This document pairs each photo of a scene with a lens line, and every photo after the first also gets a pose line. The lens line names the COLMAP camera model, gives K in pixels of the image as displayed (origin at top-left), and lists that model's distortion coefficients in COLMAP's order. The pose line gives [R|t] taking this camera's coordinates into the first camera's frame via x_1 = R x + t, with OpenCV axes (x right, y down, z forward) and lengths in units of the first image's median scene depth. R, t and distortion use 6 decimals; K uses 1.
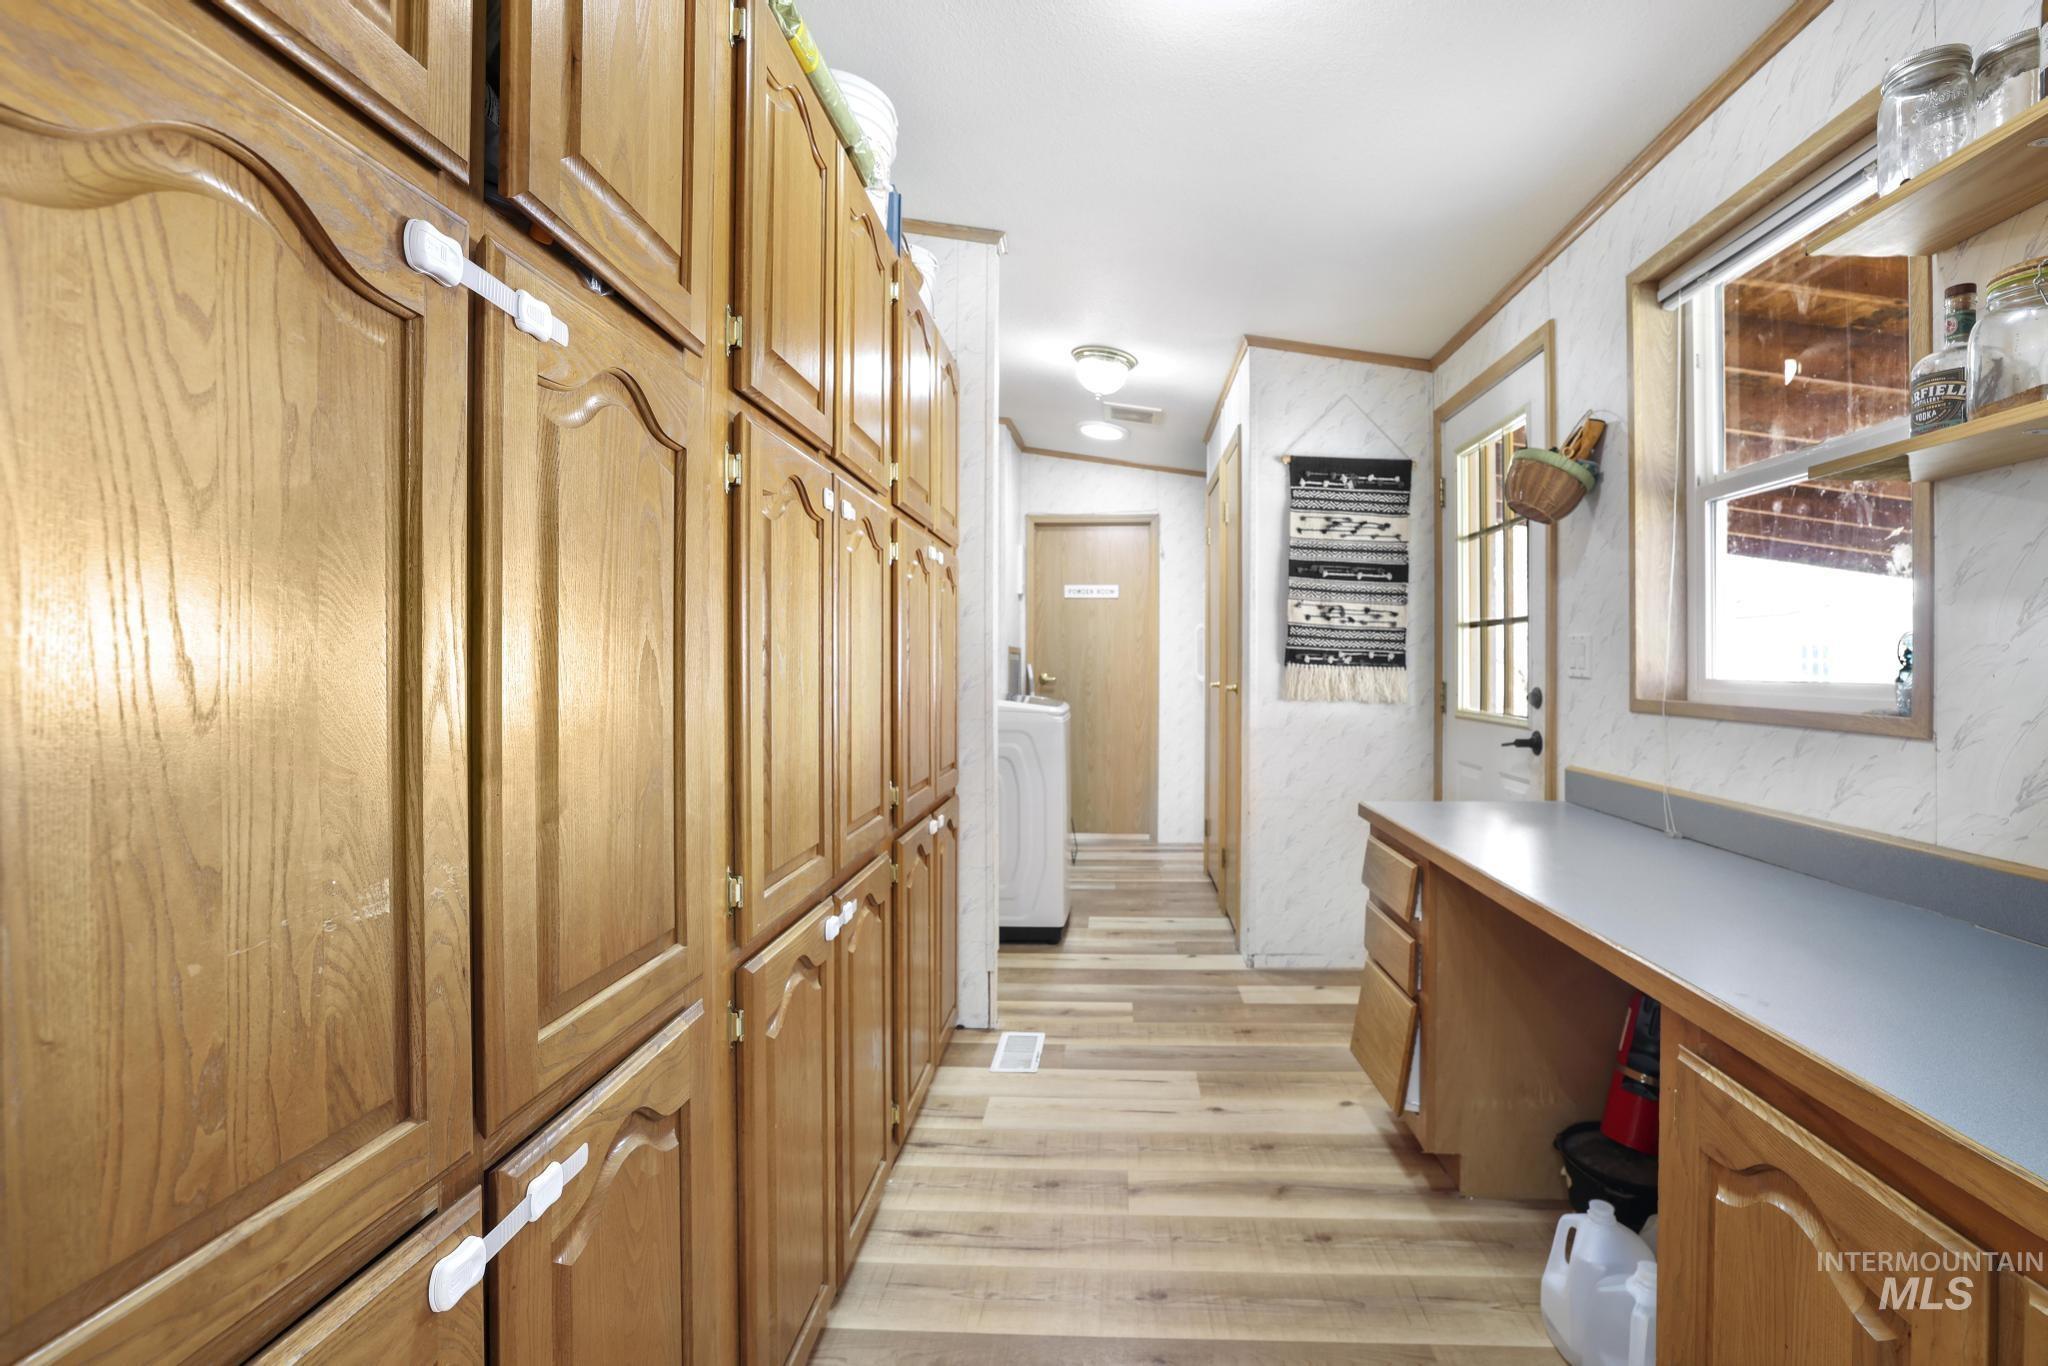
lens RADIAL K [[917.3, 0, 1009.8], [0, 917.3, 671.8], [0, 0, 1]] dist [0.000093, 0.000265]
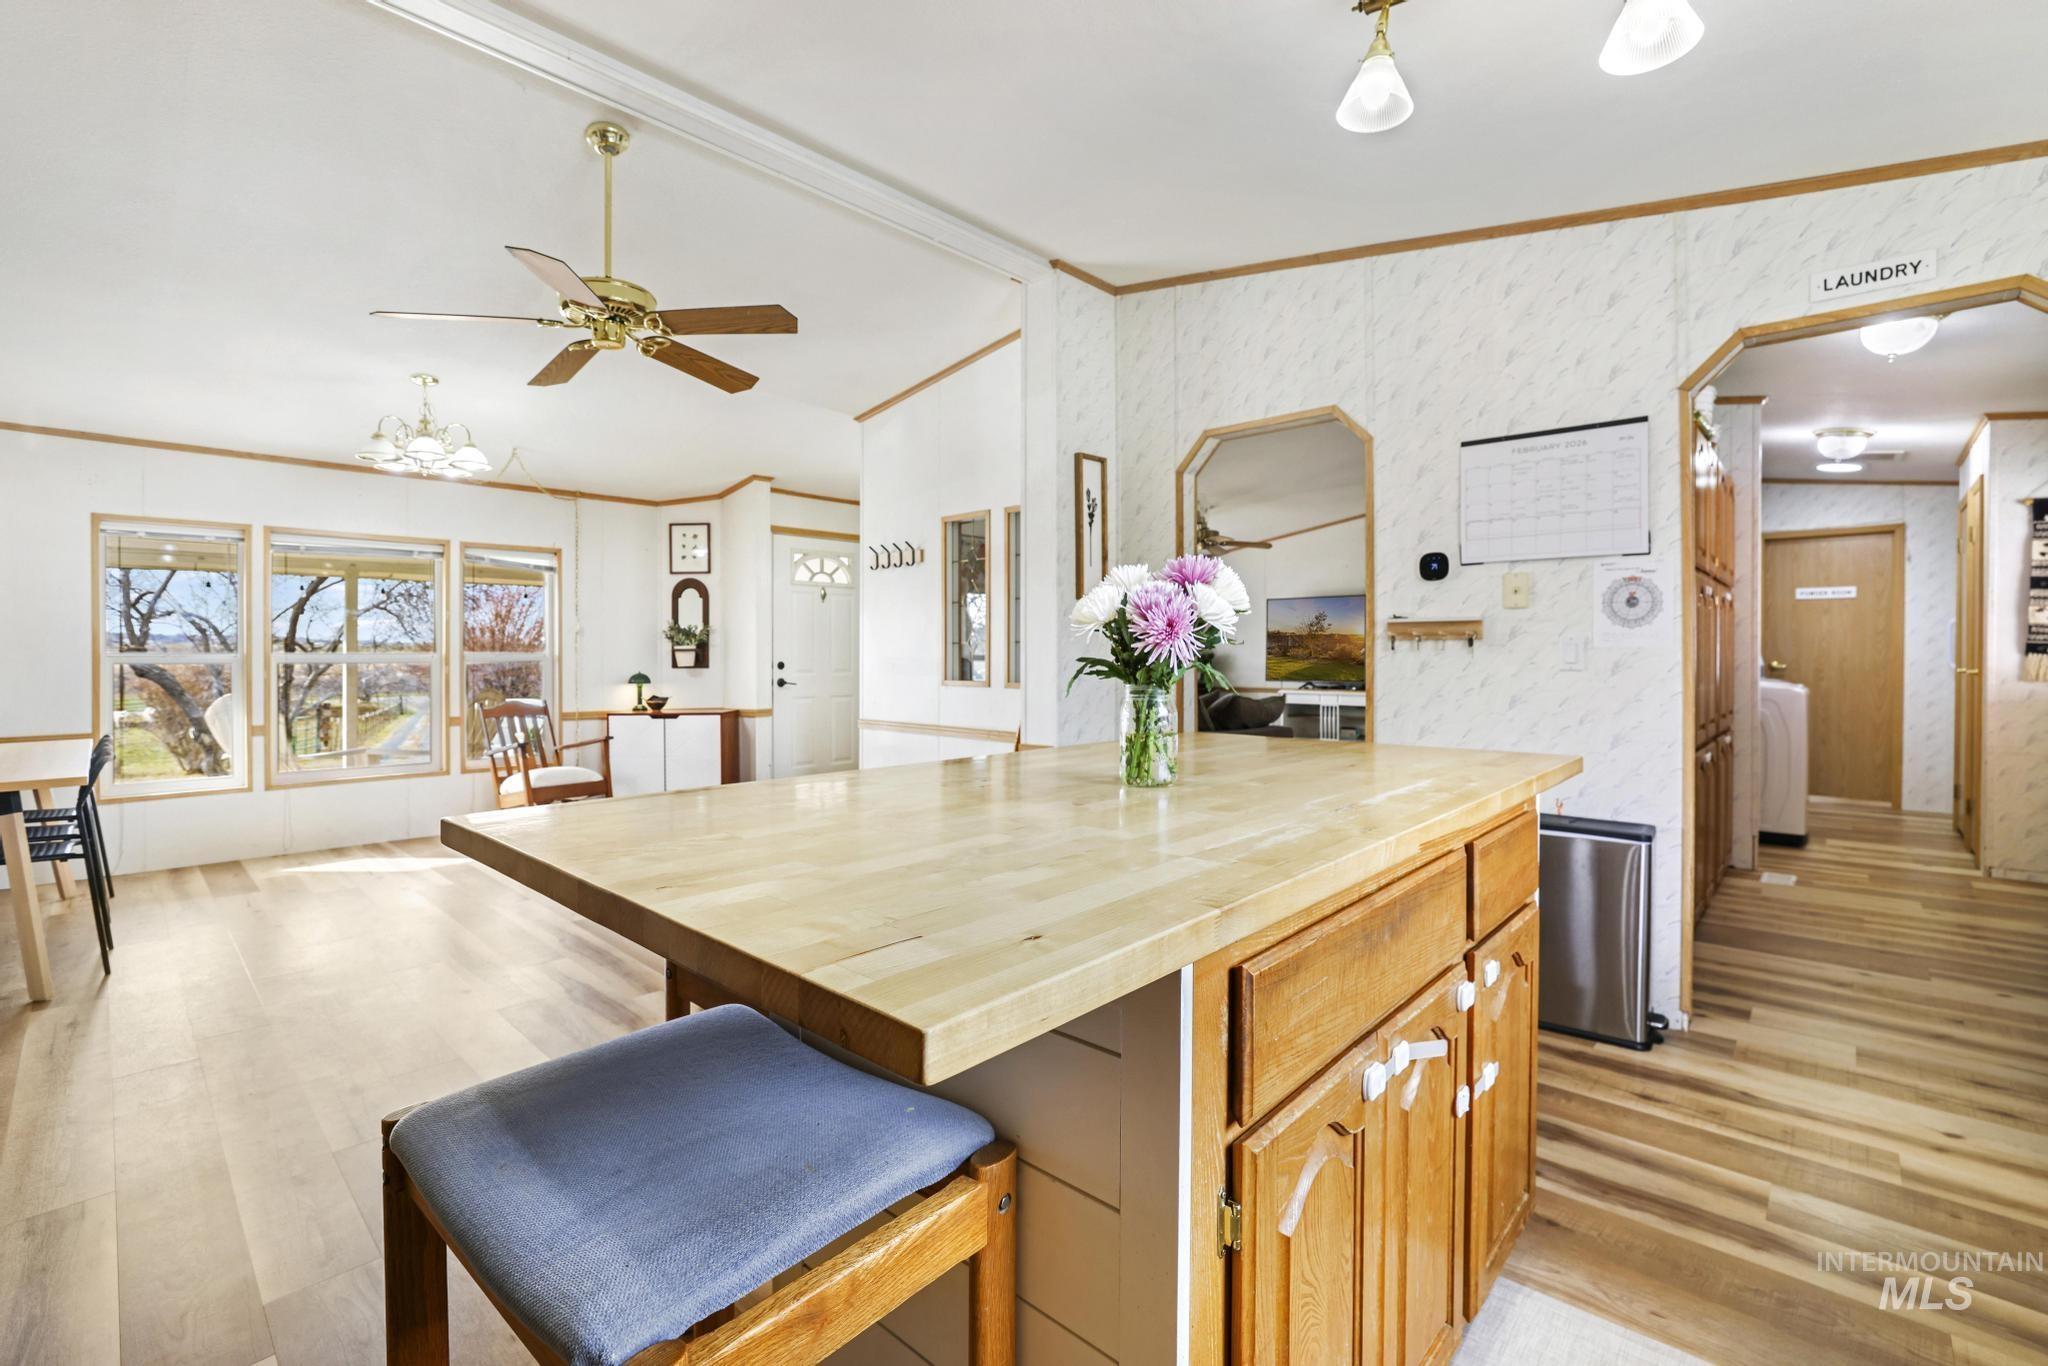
lens RADIAL K [[906.4, 0, 1022.9], [0, 906.4, 666.1], [0, 0, 1]] dist [-0.057952, 0.026298]
pose [[0.802381, 0.003619, -0.596801, -0.077546], [-0.001269, 0.999990, 0.004359, 0.003750], [0.596811, -0.002740, 0.802377, -0.633088]]
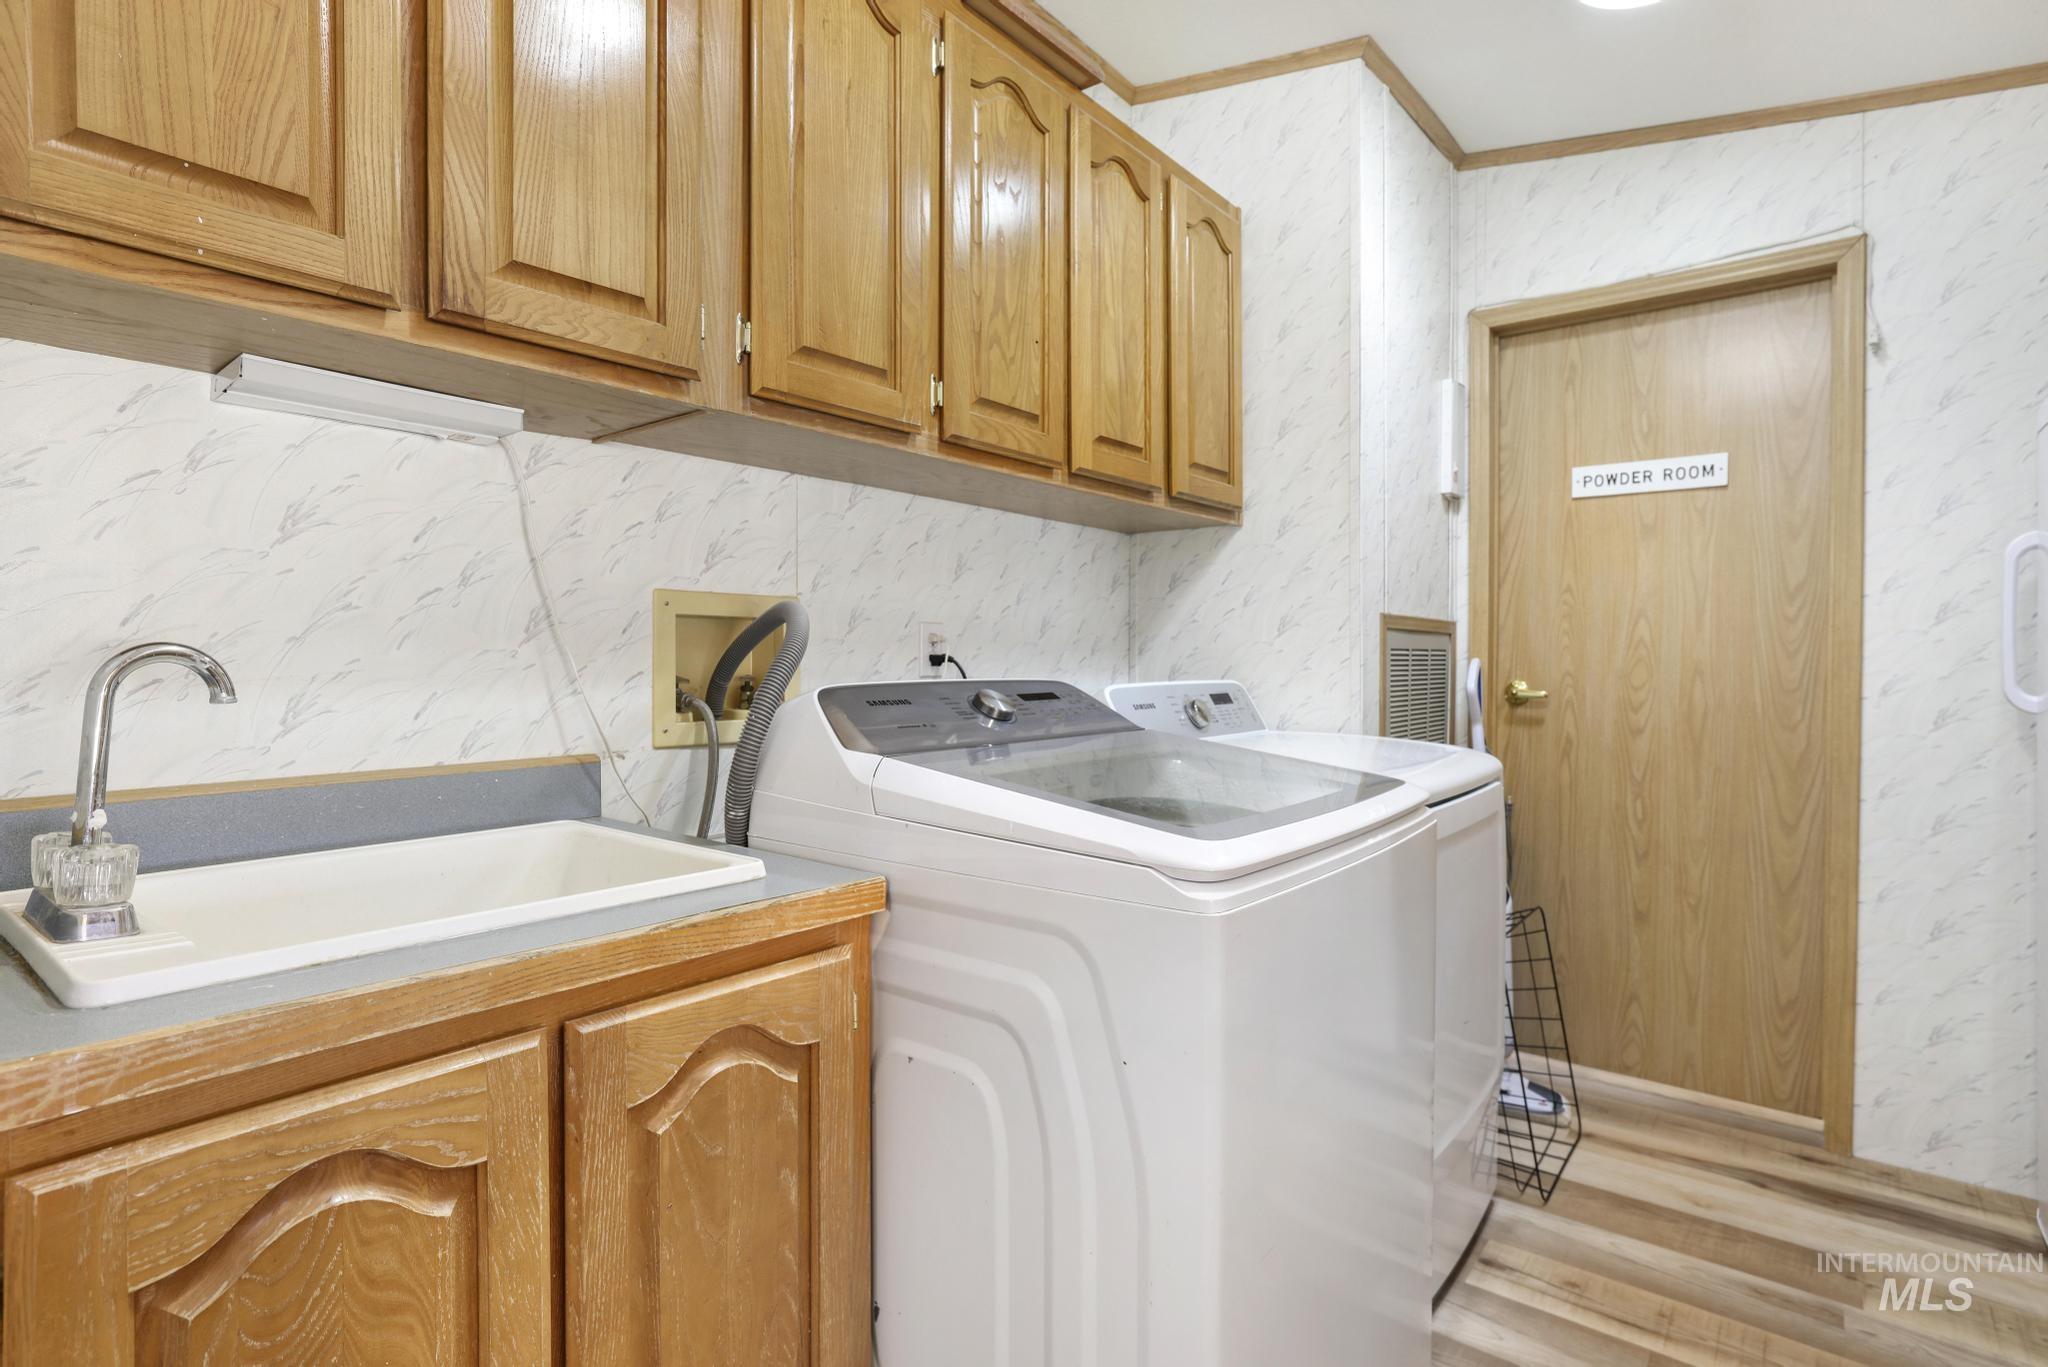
lens RADIAL K [[990.6, 0, 1024.0], [0, 990.6, 683.5], [0, 0, 1]] dist [-0.005246, -0.000487]
pose [[0.850543, 0.006665, -0.525863, 0.102407], [-0.000024, 0.999920, 0.012635, -0.003253], [0.525905, -0.010734, 0.850475, 0.588726]]
